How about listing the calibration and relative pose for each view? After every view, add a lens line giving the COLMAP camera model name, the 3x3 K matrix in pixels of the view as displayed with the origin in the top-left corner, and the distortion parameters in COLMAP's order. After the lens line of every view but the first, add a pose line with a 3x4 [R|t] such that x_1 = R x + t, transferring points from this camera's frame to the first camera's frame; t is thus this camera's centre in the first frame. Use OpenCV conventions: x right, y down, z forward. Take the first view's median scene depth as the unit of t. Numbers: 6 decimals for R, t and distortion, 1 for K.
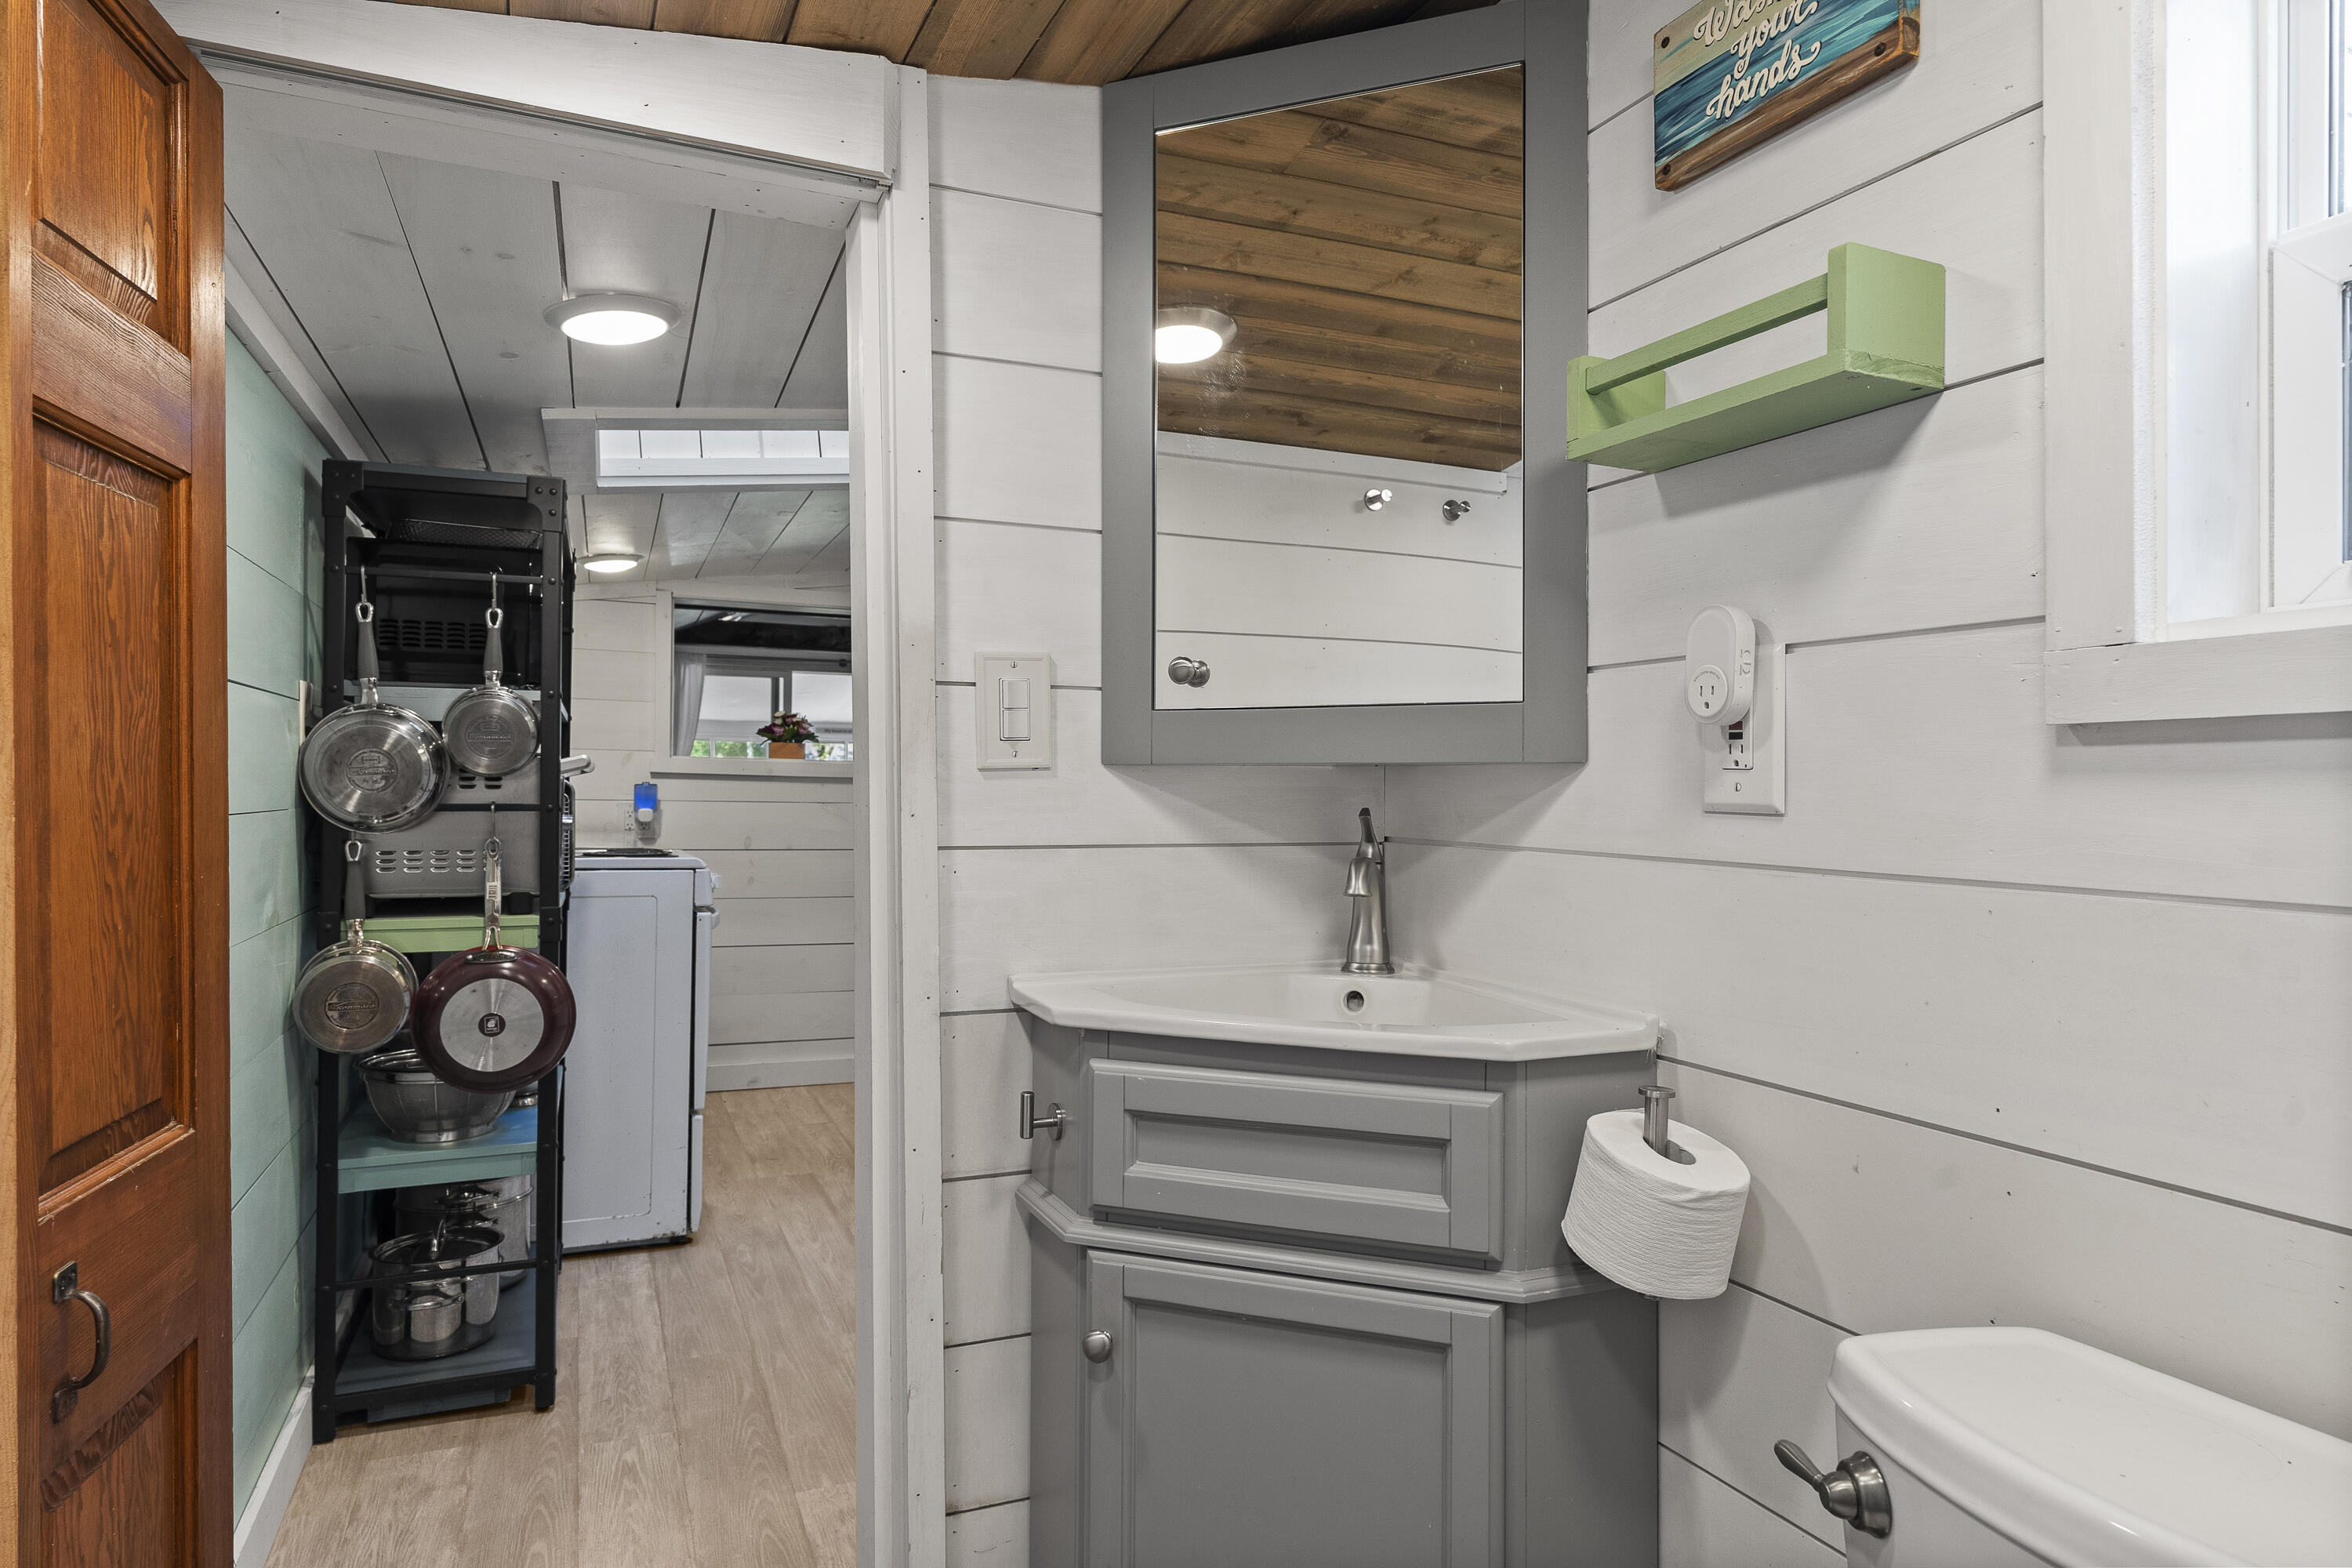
lens RADIAL K [[1396.0, 0, 1176.5], [0, 1396.0, 799.9], [0, 0, 1]] dist [-0.003090, 0.001302]
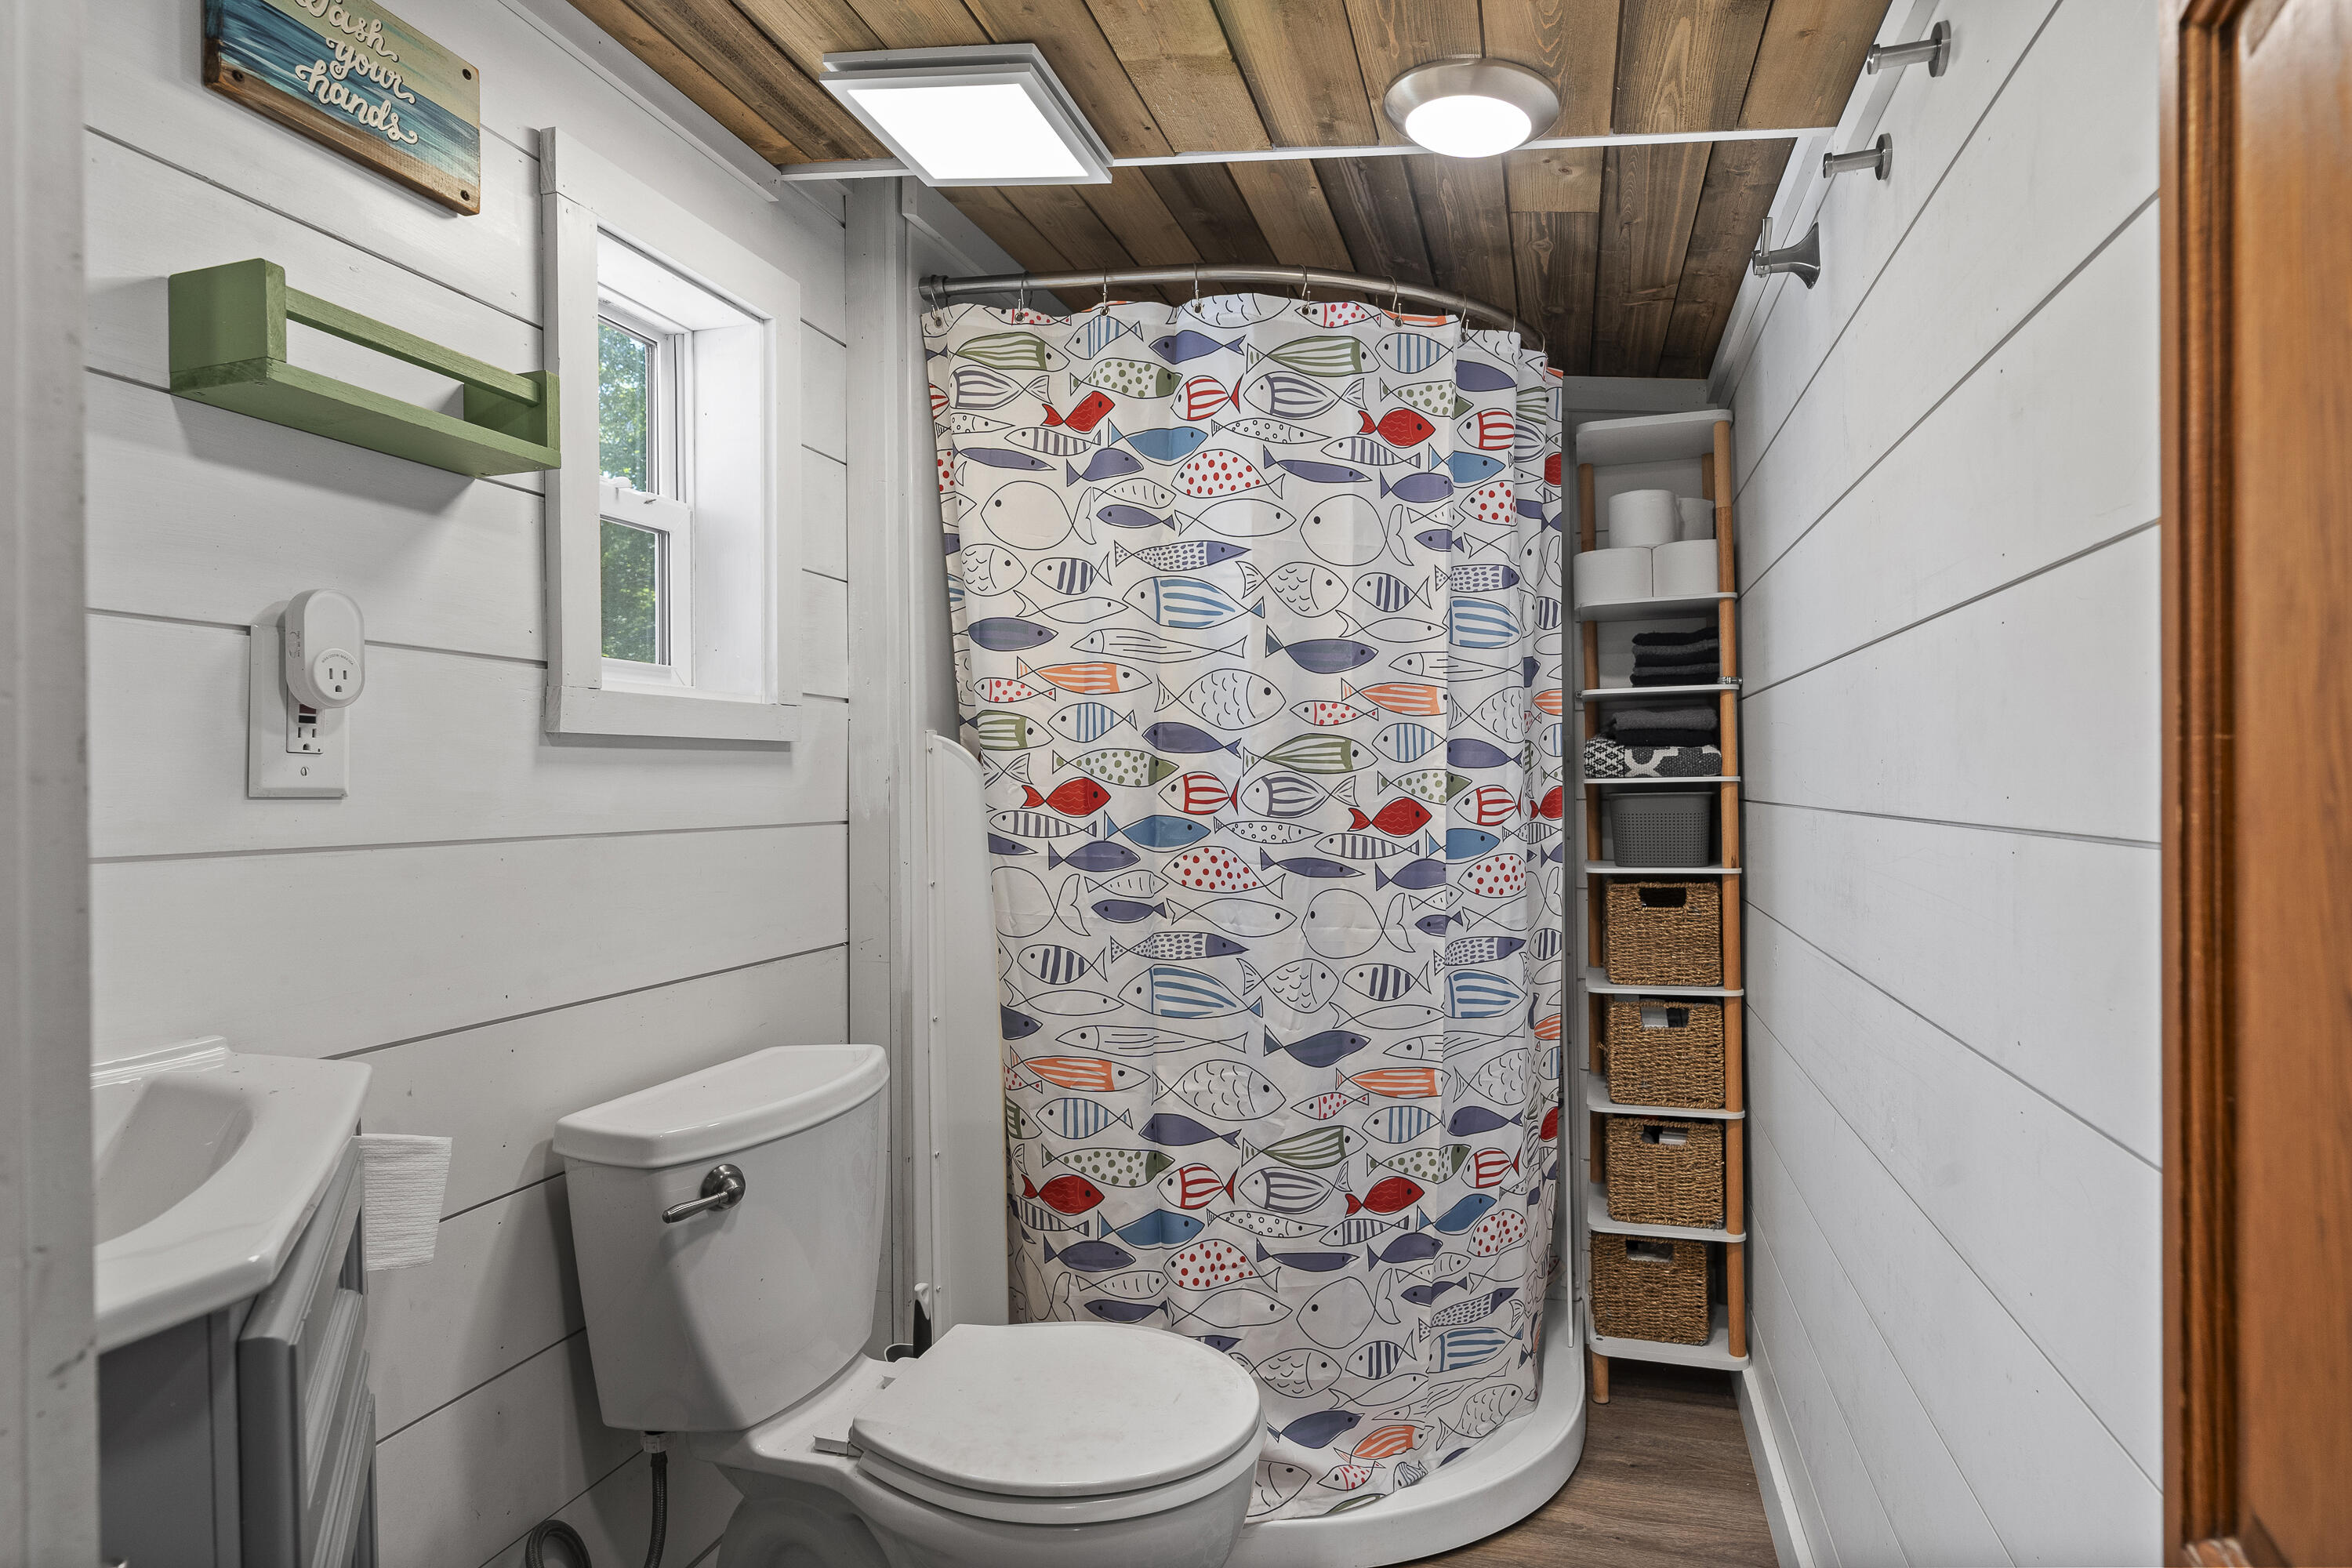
lens RADIAL K [[1263.7, 0, 1176.0], [0, 1263.7, 784.0], [0, 0, 1]] dist [-0.004872, 0.001004]
pose [[-0.743738, 0.002002, 0.668468, -0.675570], [0.011775, 0.999880, 0.010106, -0.001868], [-0.668367, 0.015388, -0.743672, 1.290185]]
